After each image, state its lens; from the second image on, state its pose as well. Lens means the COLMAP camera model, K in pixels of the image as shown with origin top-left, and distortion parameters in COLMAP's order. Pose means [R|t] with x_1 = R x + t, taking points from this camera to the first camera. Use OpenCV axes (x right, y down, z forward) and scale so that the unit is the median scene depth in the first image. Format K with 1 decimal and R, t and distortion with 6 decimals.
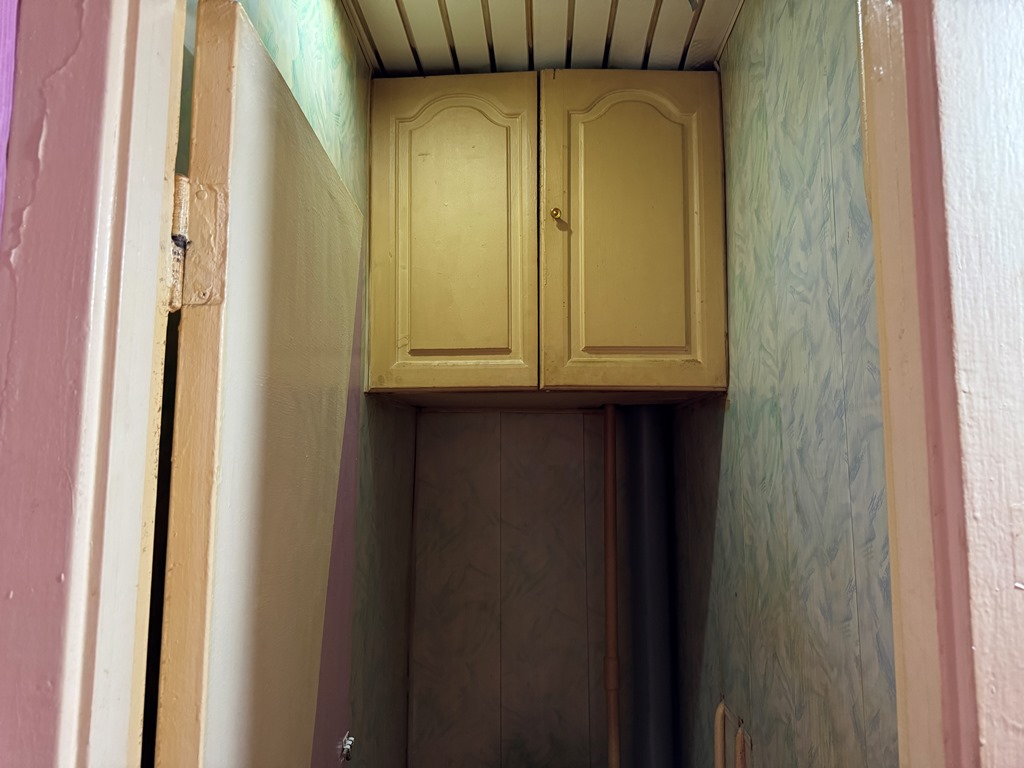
lens RADIAL K [[729.2, 0, 505.0], [0, 729.2, 386.8], [0, 0, 1]] dist [0.005522, -0.000635]
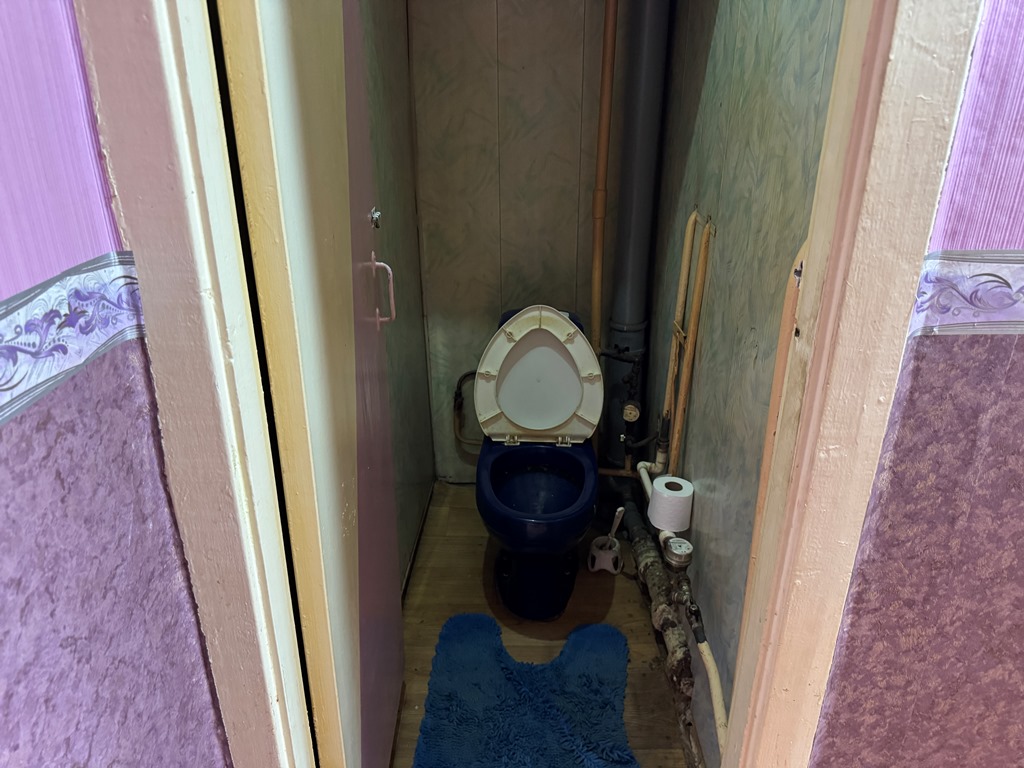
lens RADIAL K [[720.7, 0, 512.0], [0, 720.7, 384.0], [0, 0, 1]] dist [0.025829, -0.039529]
pose [[0.999763, -0.014370, 0.016348, -0.016168], [0.004402, 0.869040, 0.494723, 0.138342], [-0.021316, -0.494534, 0.868897, -0.145595]]
